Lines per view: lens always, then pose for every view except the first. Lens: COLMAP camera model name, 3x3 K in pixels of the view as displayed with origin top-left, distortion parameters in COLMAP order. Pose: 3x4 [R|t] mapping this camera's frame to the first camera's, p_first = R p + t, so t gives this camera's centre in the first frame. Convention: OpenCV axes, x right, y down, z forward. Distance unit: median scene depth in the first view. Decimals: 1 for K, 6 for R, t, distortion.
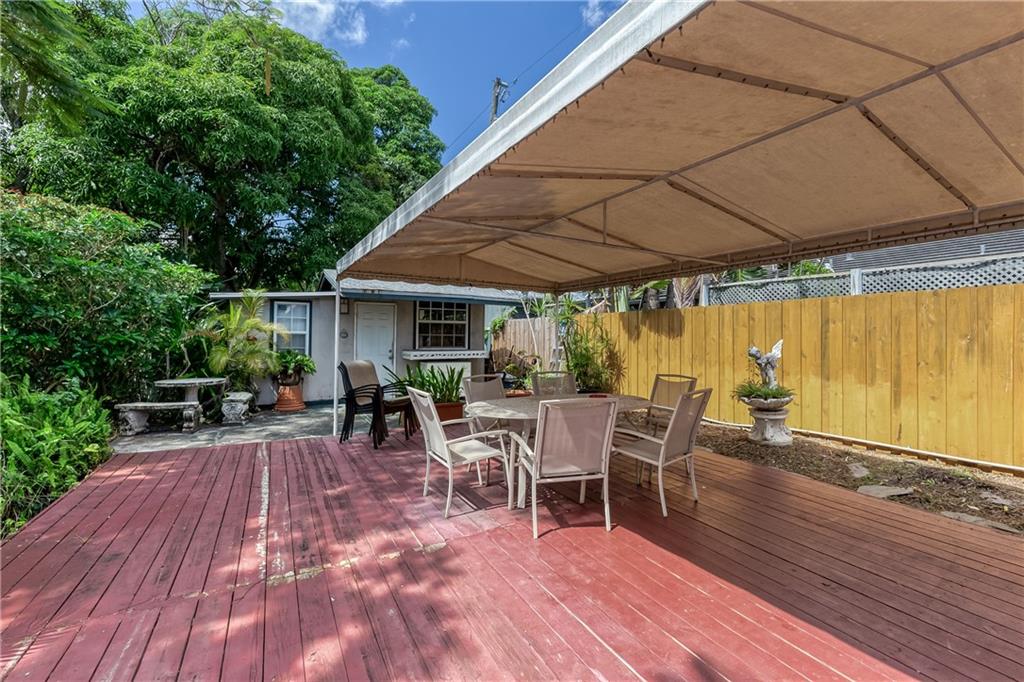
lens RADIAL K [[456.2, 0, 512.0], [0, 456.2, 341.0], [0, 0, 1]] dist [-0.000055, 0.000078]
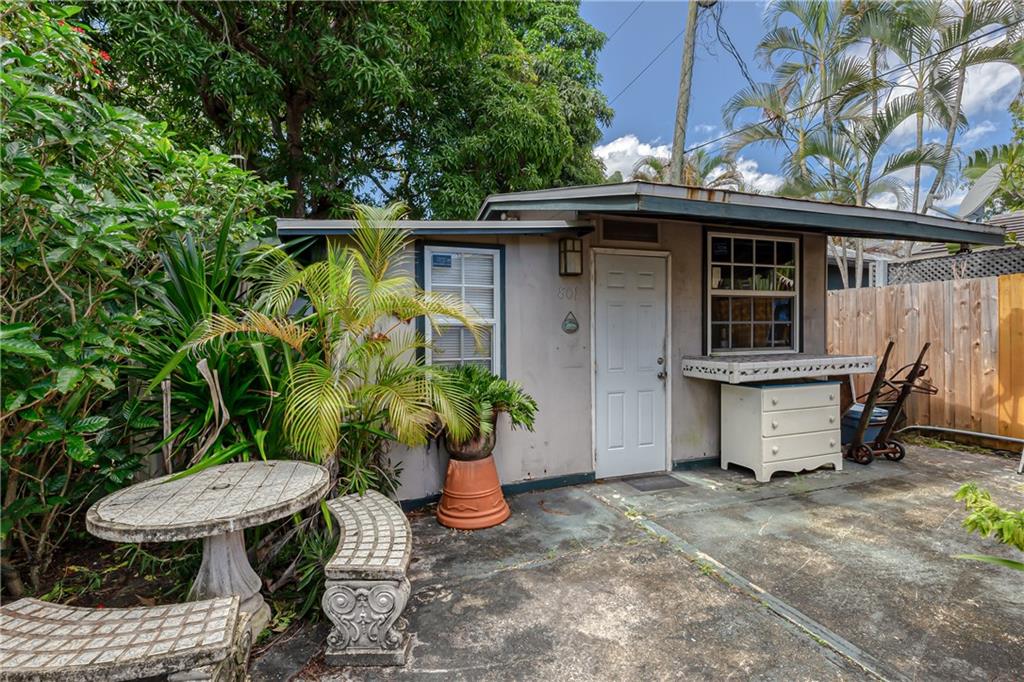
lens RADIAL K [[509.2, 0, 512.0], [0, 509.2, 341.0], [0, 0, 1]] dist [0.000161, -0.000085]
pose [[0.985885, -0.015986, -0.166659, -0.367529], [0.018046, 0.999778, 0.010858, -0.005457], [0.166449, -0.013712, 0.985955, 0.561553]]
